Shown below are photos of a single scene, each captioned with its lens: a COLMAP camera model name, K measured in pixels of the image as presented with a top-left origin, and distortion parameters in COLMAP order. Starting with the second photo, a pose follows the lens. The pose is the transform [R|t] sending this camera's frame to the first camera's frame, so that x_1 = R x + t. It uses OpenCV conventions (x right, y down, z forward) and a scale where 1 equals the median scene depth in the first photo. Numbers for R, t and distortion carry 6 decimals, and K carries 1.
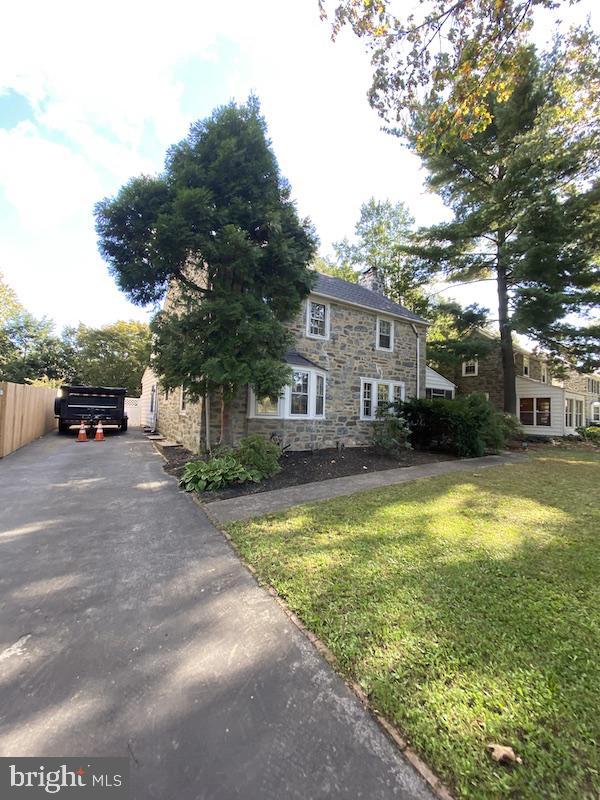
lens RADIAL K [[320.6, 0, 302.1], [0, 320.6, 397.6], [0, 0, 1]] dist [0.049275, -0.040322]
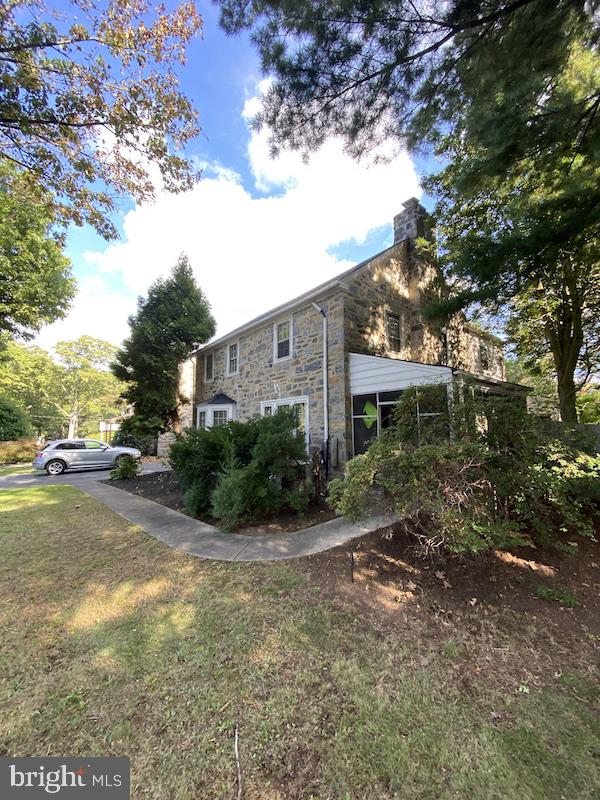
lens RADIAL K [[320.6, 0, 302.1], [0, 320.6, 397.6], [0, 0, 1]] dist [0.049275, -0.040322]
pose [[0.145501, -0.154769, -0.977178, 1.050507], [0.041519, 0.987774, -0.150265, 0.060654], [0.988487, -0.018708, 0.150148, 0.978274]]
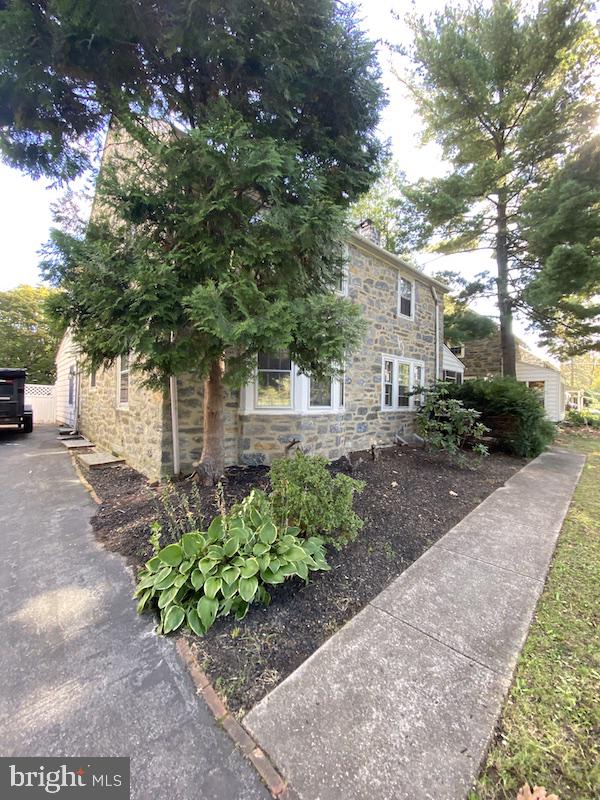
lens RADIAL K [[319.9, 0, 301.3], [0, 319.9, 398.3], [0, 0, 1]] dist [0.030536, -0.022934]
pose [[0.984465, -0.015514, 0.174892, -0.128779], [0.007719, 0.998950, 0.045161, 0.005266], [-0.175409, -0.043110, 0.983551, 0.304675]]
